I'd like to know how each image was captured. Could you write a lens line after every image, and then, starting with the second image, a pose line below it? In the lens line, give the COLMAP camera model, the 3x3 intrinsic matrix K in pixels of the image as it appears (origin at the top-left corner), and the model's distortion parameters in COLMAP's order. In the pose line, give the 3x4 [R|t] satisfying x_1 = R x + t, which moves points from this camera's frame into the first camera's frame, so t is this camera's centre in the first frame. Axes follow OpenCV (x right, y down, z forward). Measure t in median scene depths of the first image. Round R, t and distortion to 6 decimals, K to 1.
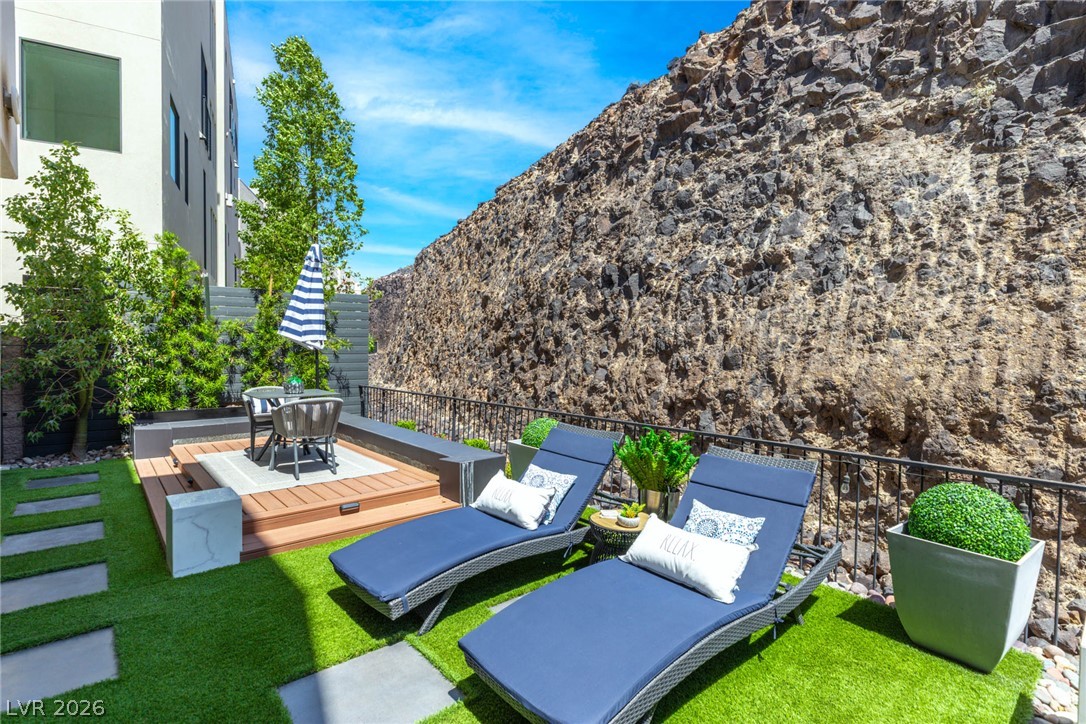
lens RADIAL K [[526.6, 0, 540.6], [0, 526.6, 357.5], [0, 0, 1]] dist [-0.003066, 0.000012]
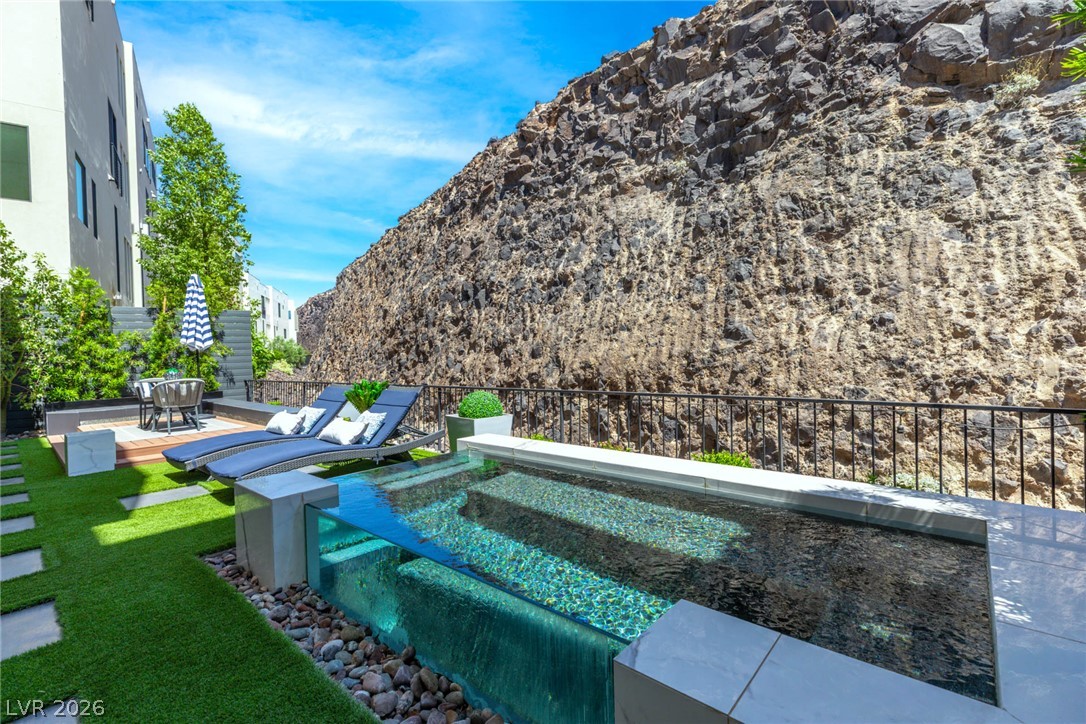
lens RADIAL K [[481.6, 0, 541.1], [0, 481.6, 358.0], [0, 0, 1]] dist [0.003762, 0.000516]
pose [[0.991138, -0.036997, 0.127579, 0.207126], [0.038600, 0.999204, -0.010113, 0.034833], [-0.127103, 0.014948, 0.991777, -0.248225]]
